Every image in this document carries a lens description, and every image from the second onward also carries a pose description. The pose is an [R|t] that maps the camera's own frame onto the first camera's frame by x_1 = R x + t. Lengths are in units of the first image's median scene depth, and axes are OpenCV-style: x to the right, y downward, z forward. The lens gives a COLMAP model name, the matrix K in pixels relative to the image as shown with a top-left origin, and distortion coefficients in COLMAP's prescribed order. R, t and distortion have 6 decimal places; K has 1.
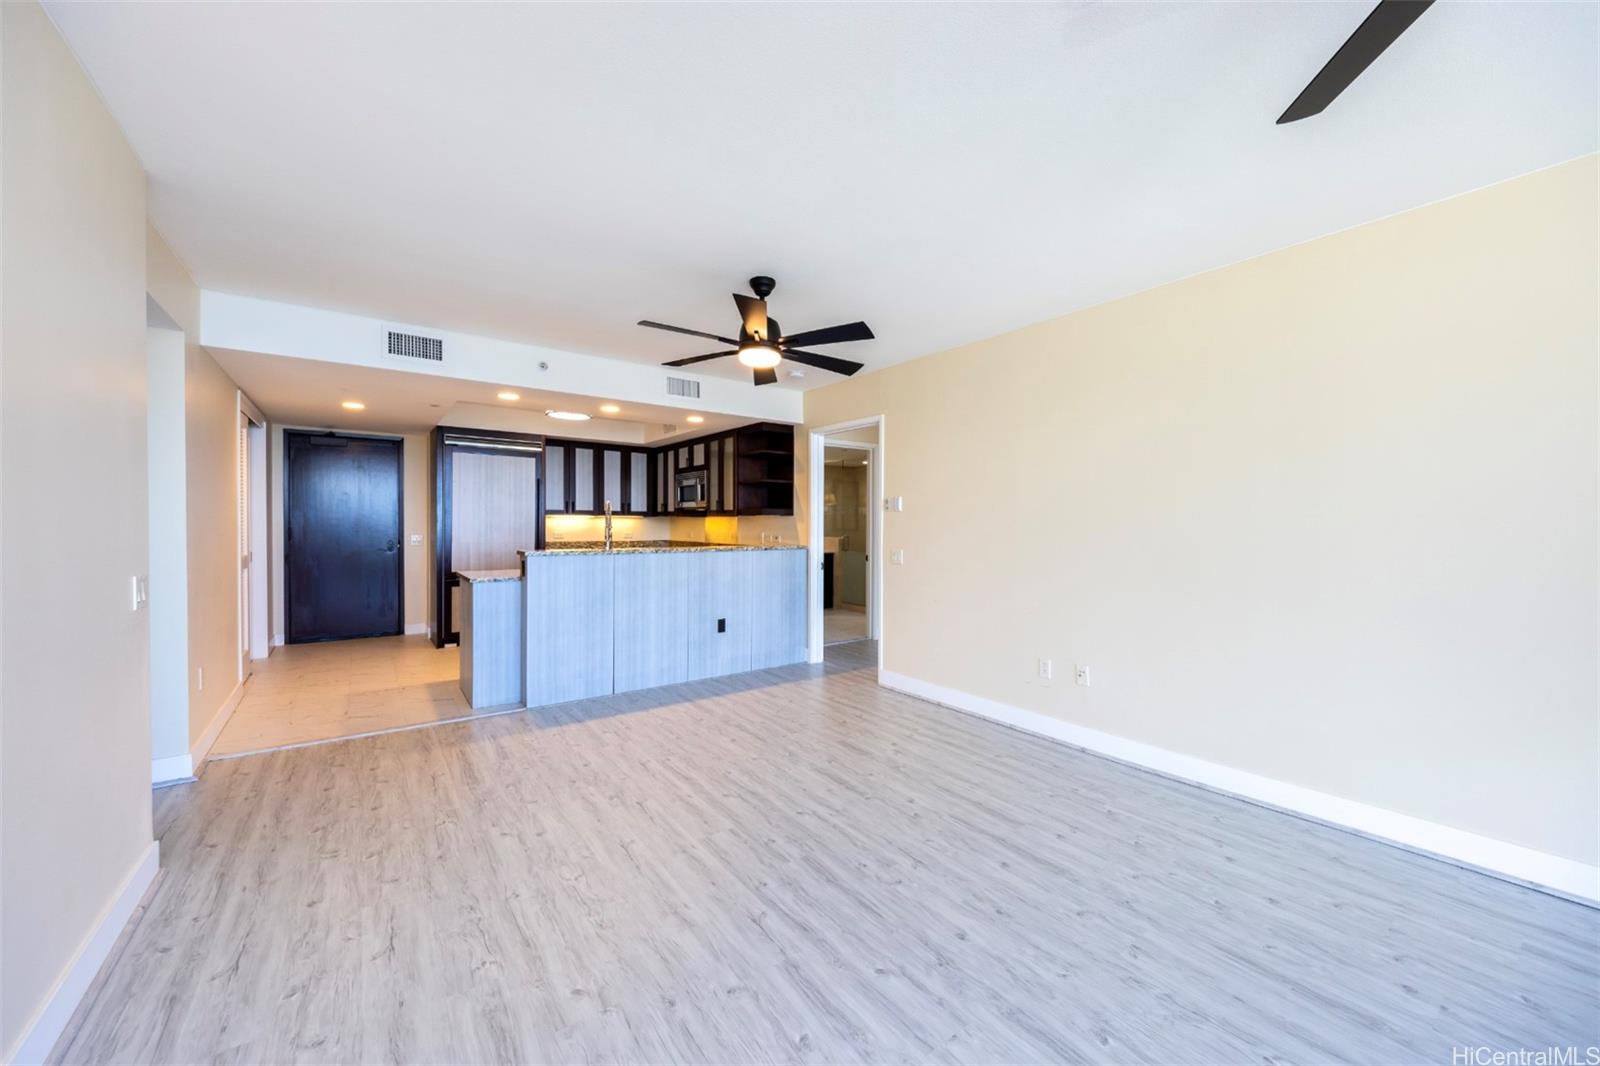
lens RADIAL K [[628.0, 0, 804.6], [0, 628.0, 537.9], [0, 0, 1]] dist [0.006914, 0.000020]
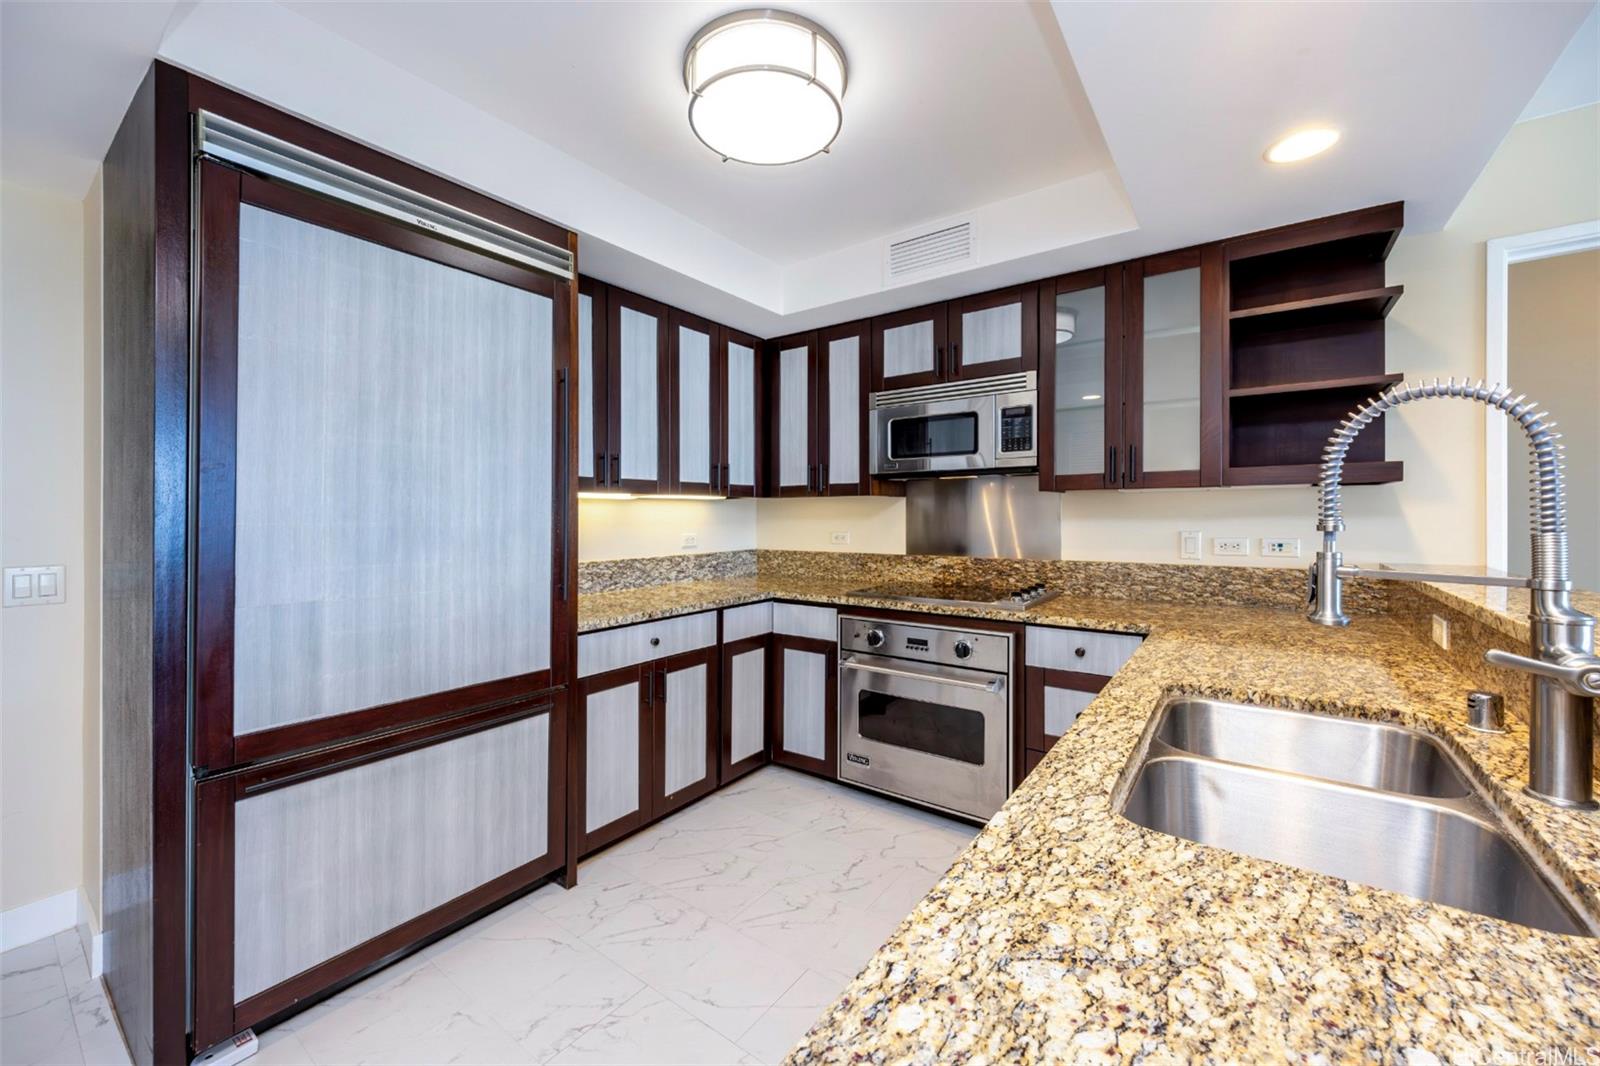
lens RADIAL K [[618.6, 0, 788.8], [0, 618.6, 514.9], [0, 0, 1]] dist [-0.001156, -0.000108]
pose [[0.949166, -0.012329, 0.314534, -0.405784], [0.019005, 0.999654, -0.018168, -0.015708], [-0.314201, 0.023223, 0.949072, 0.668952]]
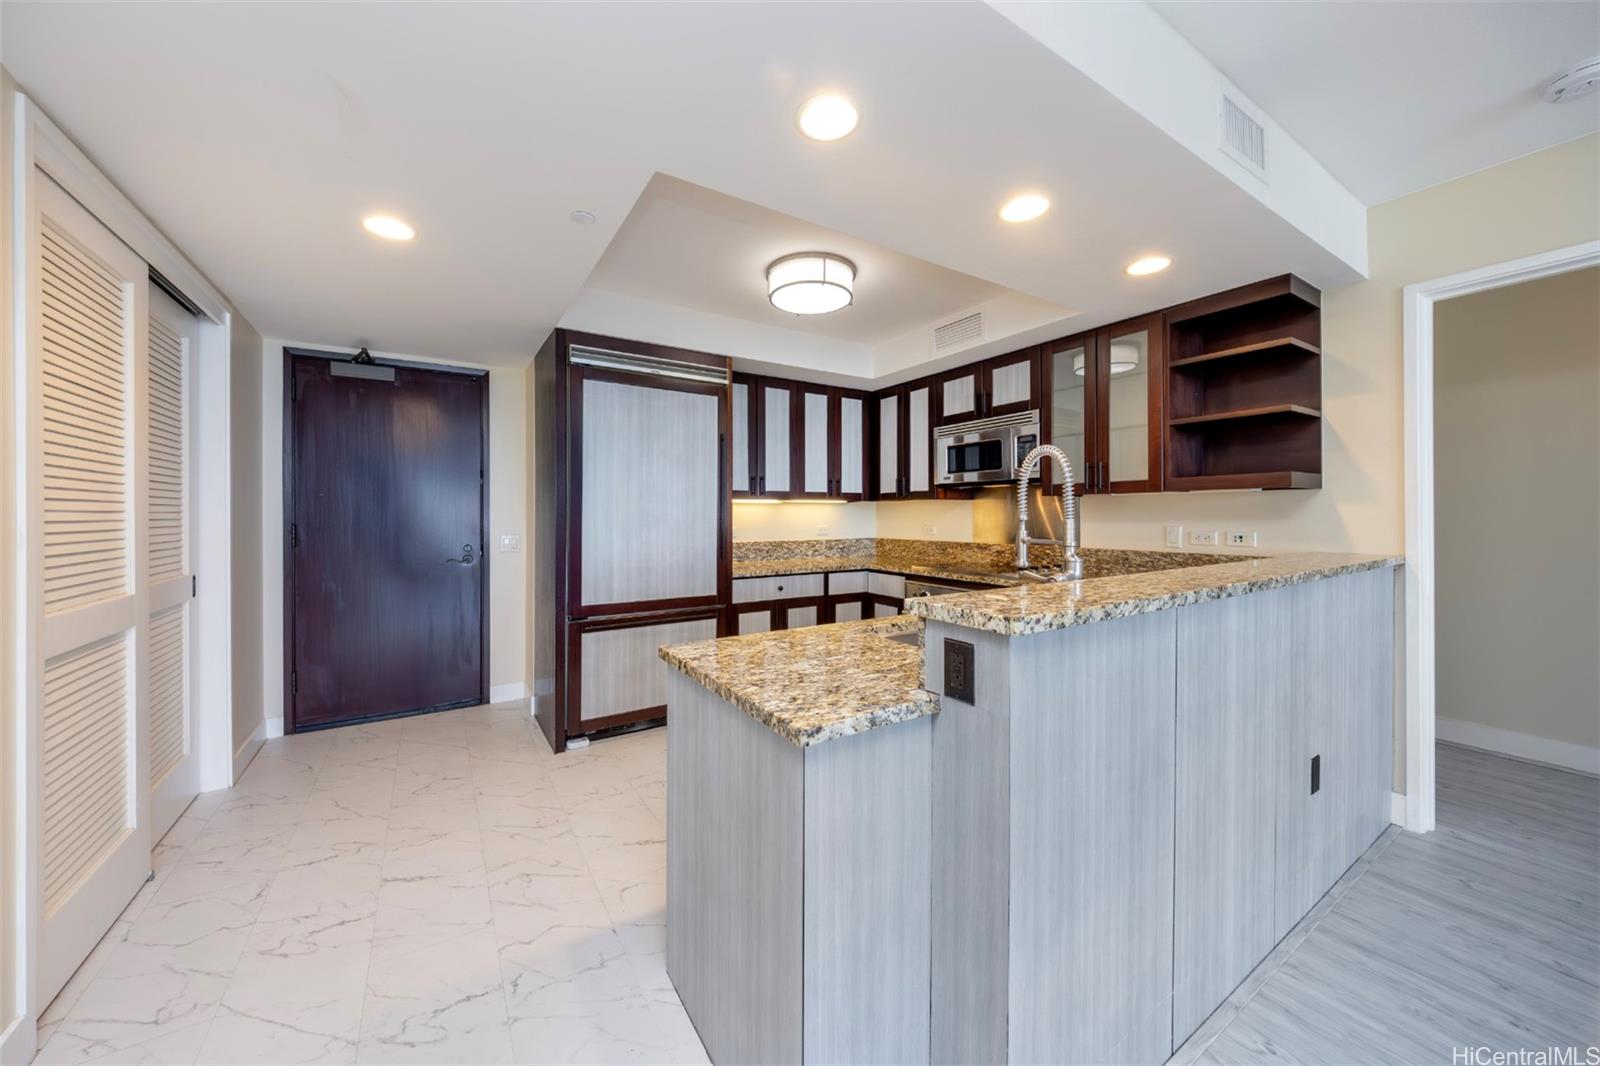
lens RADIAL K [[555.6, 0, 780.5], [0, 555.6, 519.5], [0, 0, 1]] dist [0.005722, -0.001285]
pose [[0.998212, -0.009156, -0.059070, -0.336767], [0.008329, 0.999864, -0.014240, -0.009537], [0.059192, 0.013723, 0.998152, 0.500767]]
